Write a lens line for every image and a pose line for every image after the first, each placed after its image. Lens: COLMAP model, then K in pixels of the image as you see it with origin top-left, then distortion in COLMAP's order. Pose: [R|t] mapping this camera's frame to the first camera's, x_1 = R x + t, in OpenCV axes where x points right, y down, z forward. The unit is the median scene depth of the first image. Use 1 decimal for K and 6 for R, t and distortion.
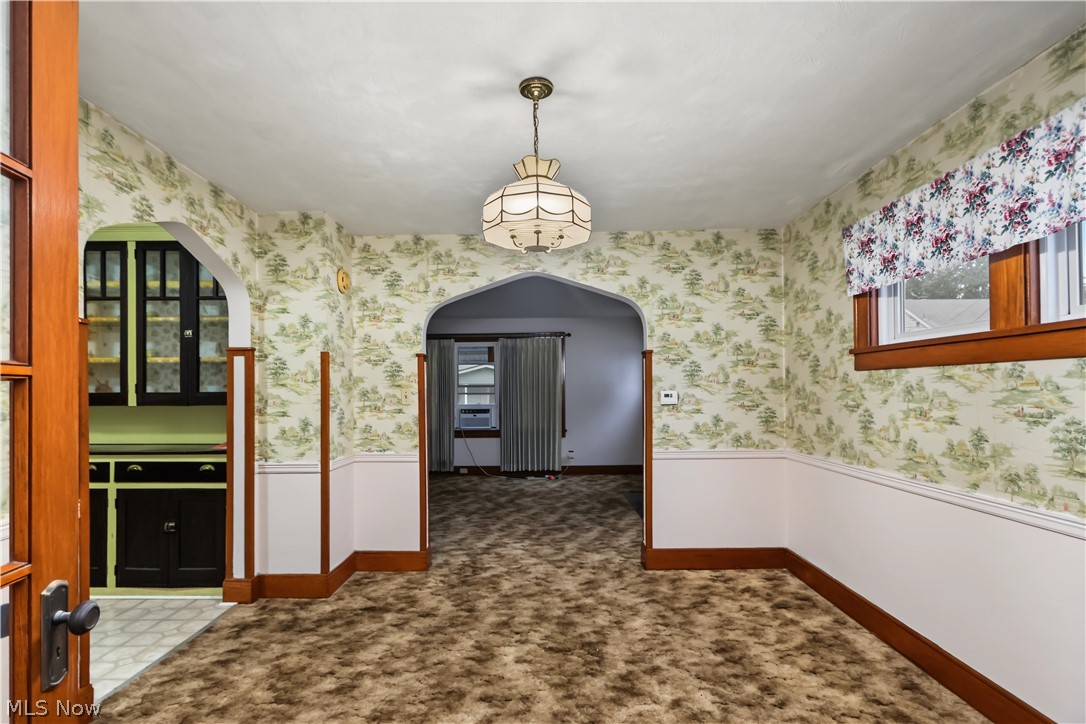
lens RADIAL K [[509.5, 0, 542.4], [0, 509.5, 388.7], [0, 0, 1]] dist [0.000243, -0.000115]
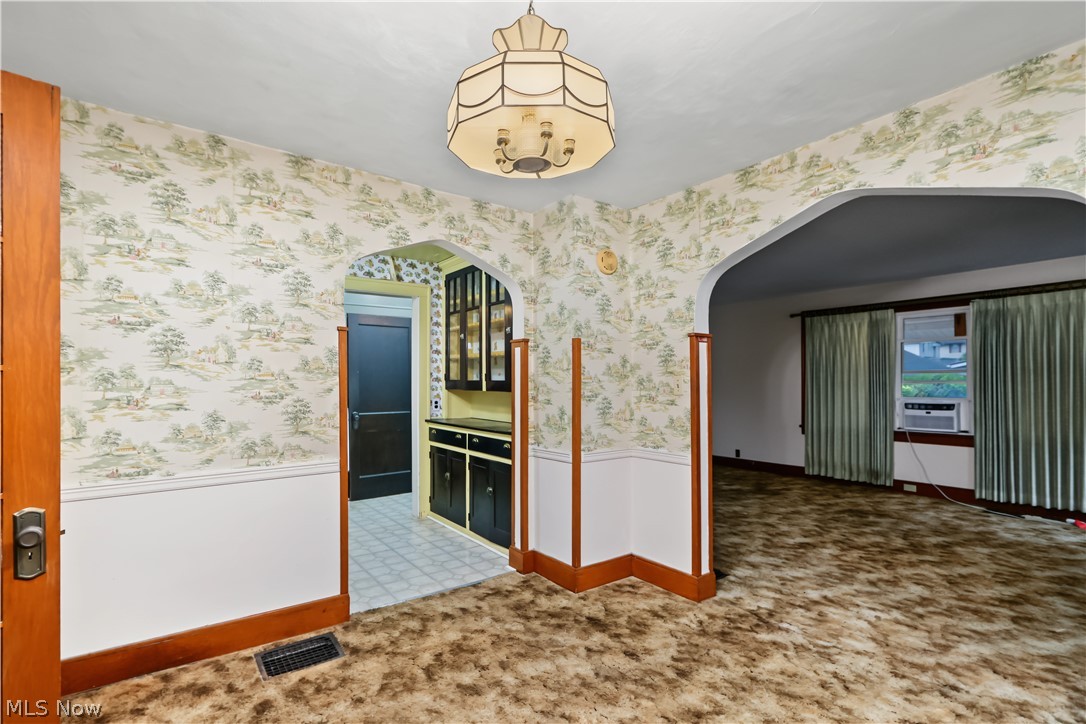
lens RADIAL K [[513.7, 0, 542.2], [0, 513.7, 377.8], [0, 0, 1]] dist [-0.015041, 0.010876]
pose [[0.589560, -0.000029, -0.807725, 0.305150], [0.004048, 0.999988, 0.002919, -0.000948], [0.807714, -0.004991, 0.589553, 0.352693]]
